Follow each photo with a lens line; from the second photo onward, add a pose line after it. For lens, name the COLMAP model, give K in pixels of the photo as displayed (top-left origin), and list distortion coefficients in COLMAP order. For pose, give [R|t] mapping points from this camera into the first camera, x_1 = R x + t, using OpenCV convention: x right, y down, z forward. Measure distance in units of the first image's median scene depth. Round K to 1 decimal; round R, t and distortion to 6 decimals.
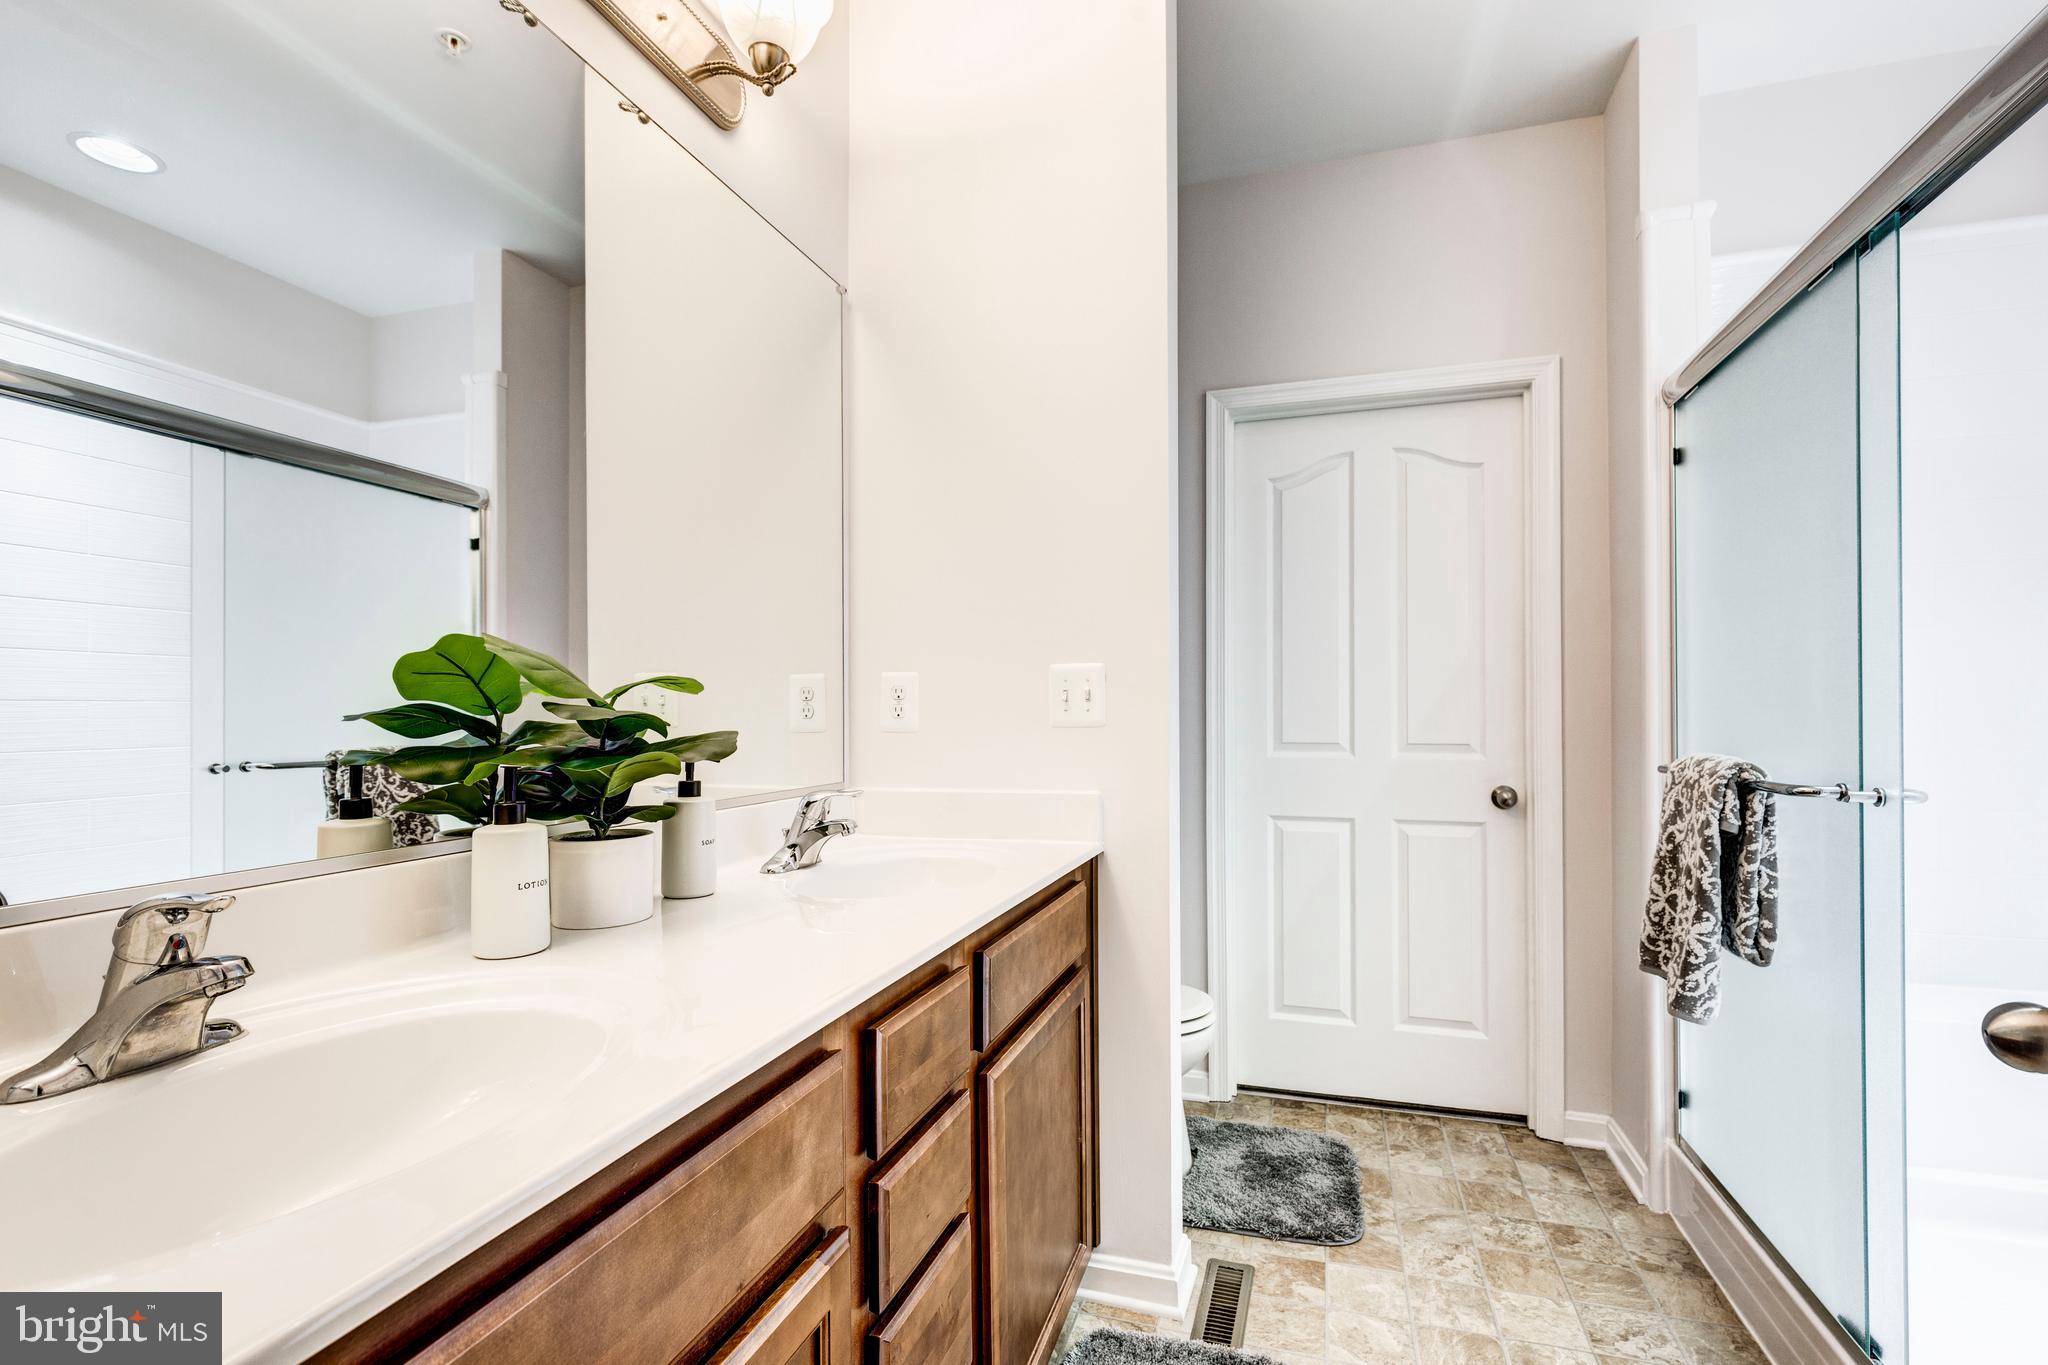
lens RADIAL K [[920.0, 0, 1012.0], [0, 920.0, 689.6], [0, 0, 1]] dist [0.005137, -0.000377]
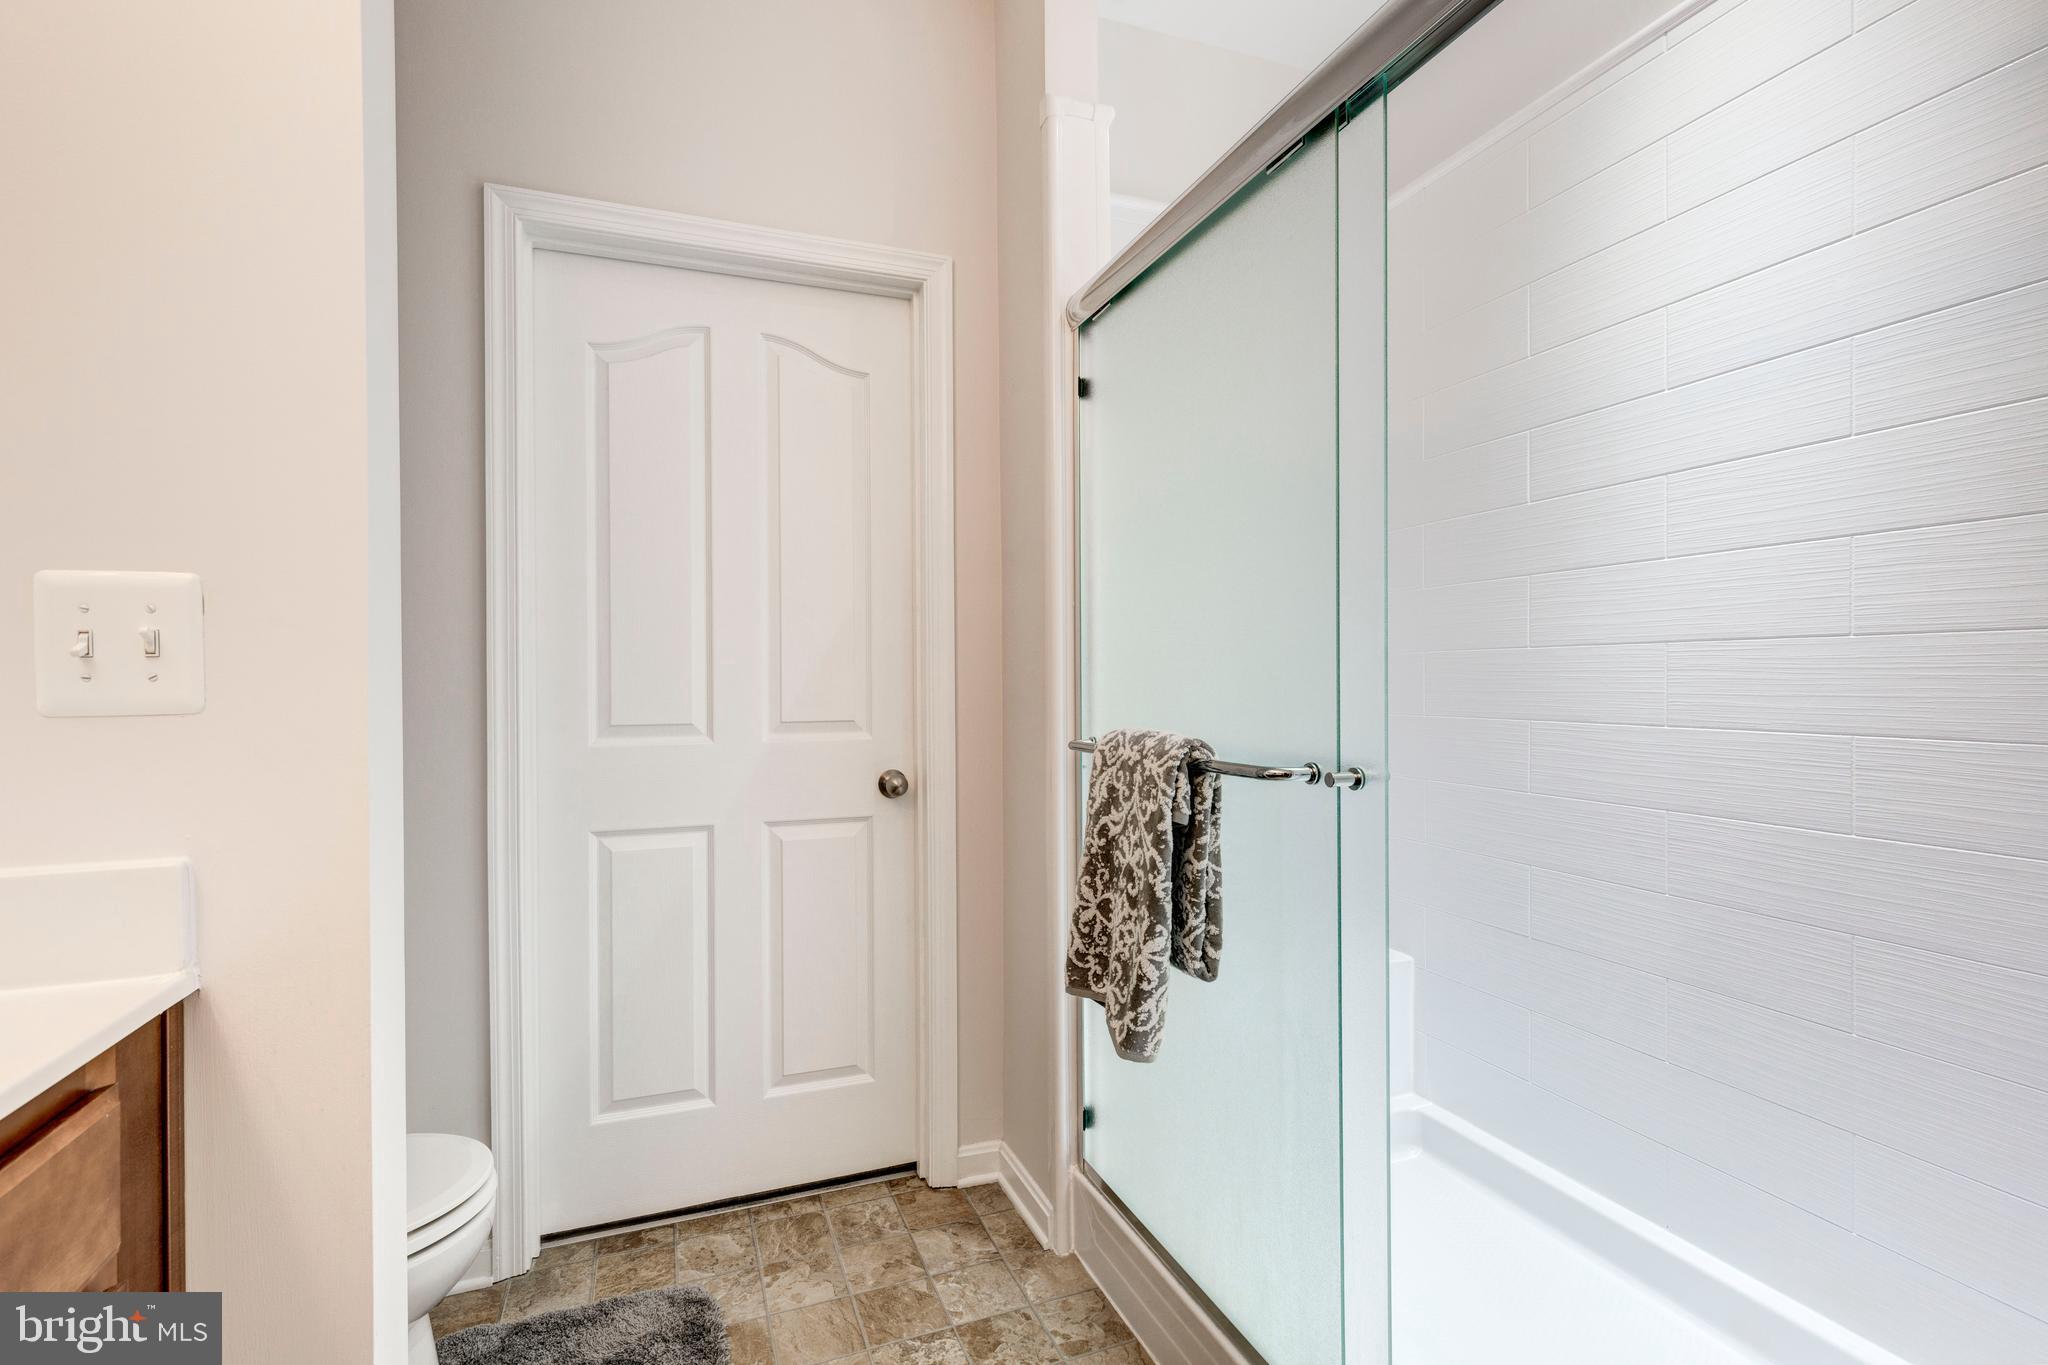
lens RADIAL K [[920.0, 0, 1012.0], [0, 920.0, 689.6], [0, 0, 1]] dist [0.005137, -0.000377]
pose [[0.765882, -0.010660, 0.642893, 0.121076], [-0.010209, 0.999535, 0.028736, 0.011025], [-0.642900, -0.028571, 0.765417, 0.419609]]
